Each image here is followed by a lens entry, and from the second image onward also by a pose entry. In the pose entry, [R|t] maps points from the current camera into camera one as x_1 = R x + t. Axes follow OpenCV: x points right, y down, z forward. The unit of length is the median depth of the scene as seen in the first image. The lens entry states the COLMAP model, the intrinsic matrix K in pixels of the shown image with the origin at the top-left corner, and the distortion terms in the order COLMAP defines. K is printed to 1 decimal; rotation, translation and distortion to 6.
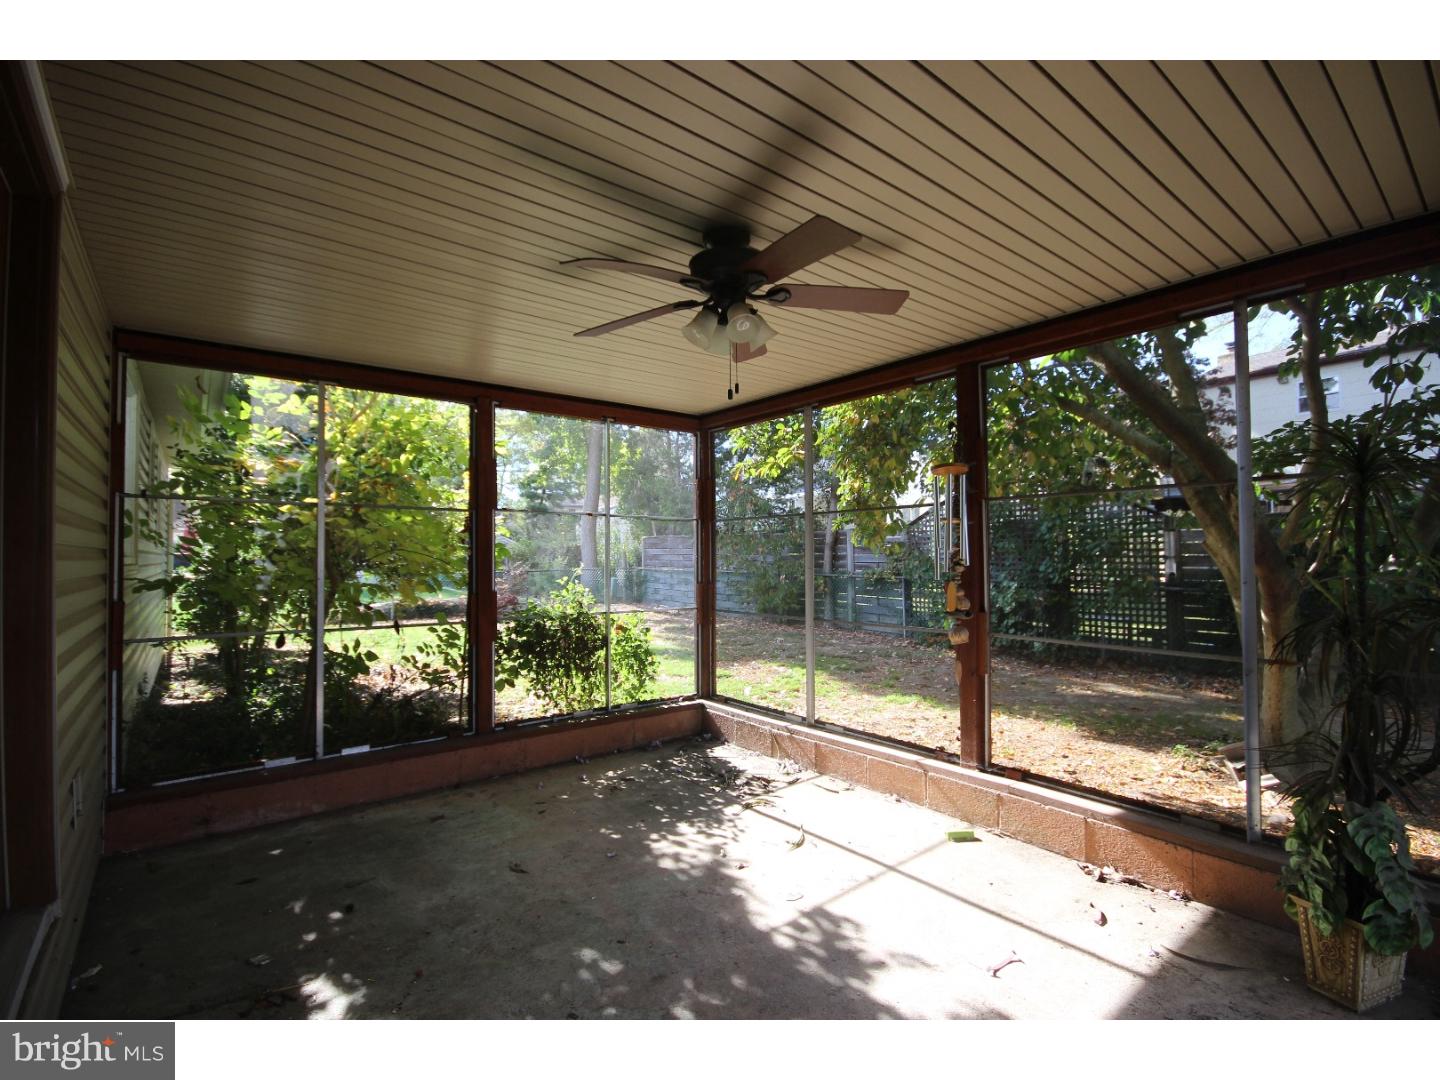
lens RADIAL K [[666.5, 0, 724.8], [0, 666.5, 538.8], [0, 0, 1]] dist [-0.000756, -0.000583]
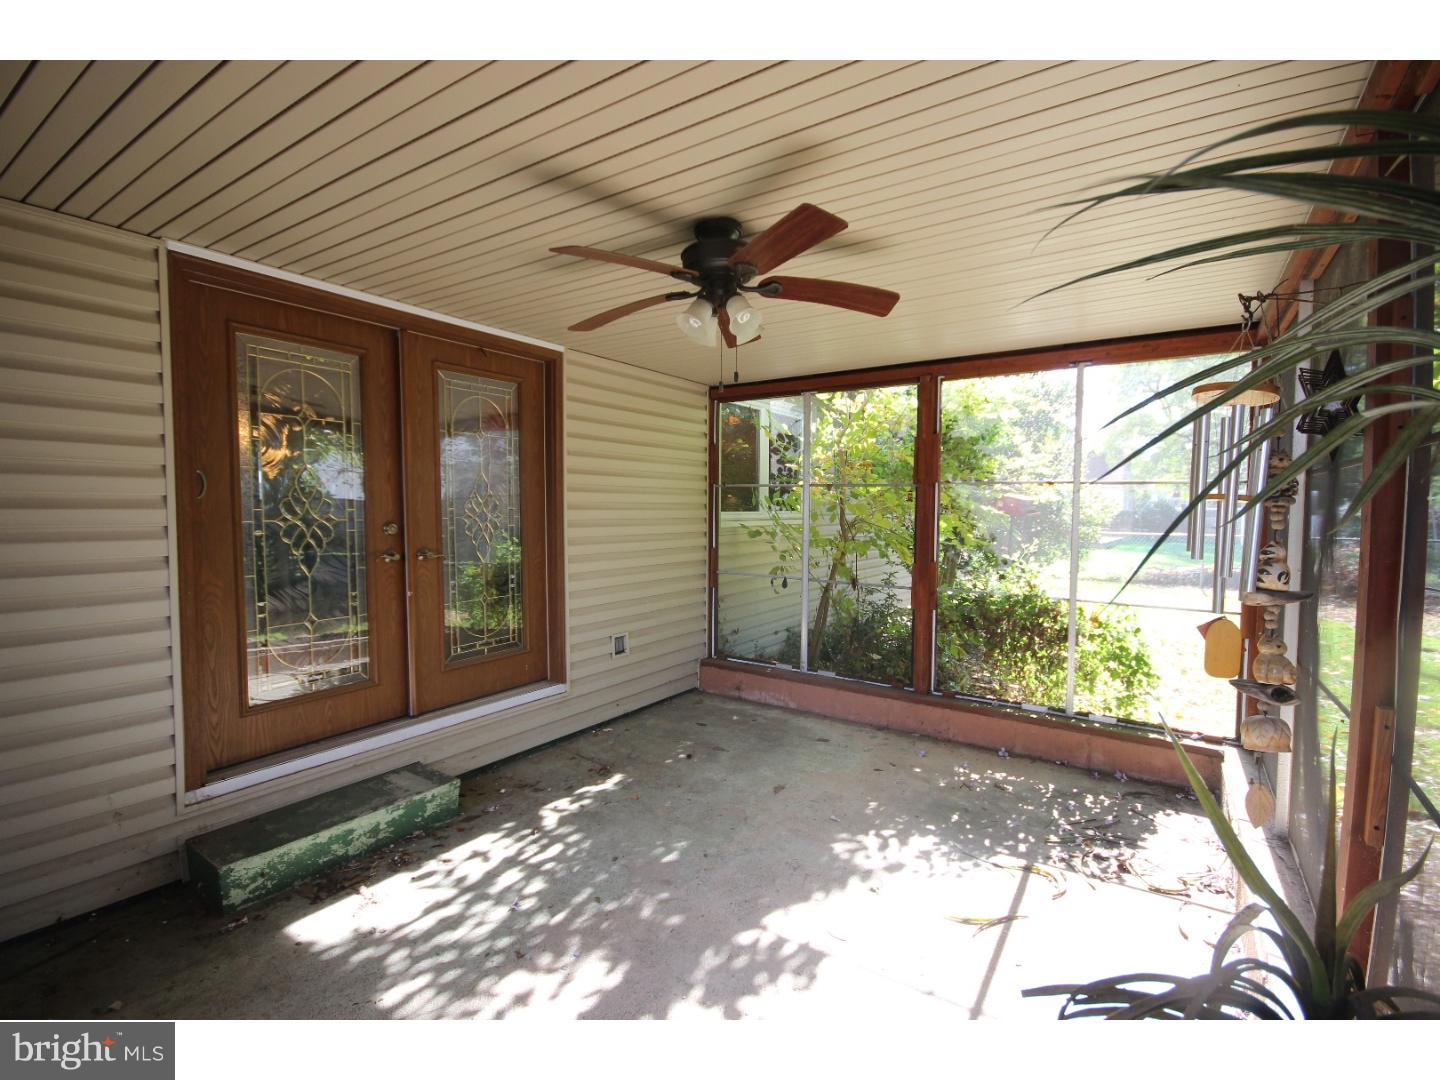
lens RADIAL K [[656.8, 0, 720.6], [0, 656.8, 562.1], [0, 0, 1]] dist [-0.000544, -0.000068]
pose [[0.288996, 0.081832, -0.953826, 0.568434], [0.017567, 0.995719, 0.090749, -0.019902], [0.957169, -0.042982, 0.286321, 0.424114]]
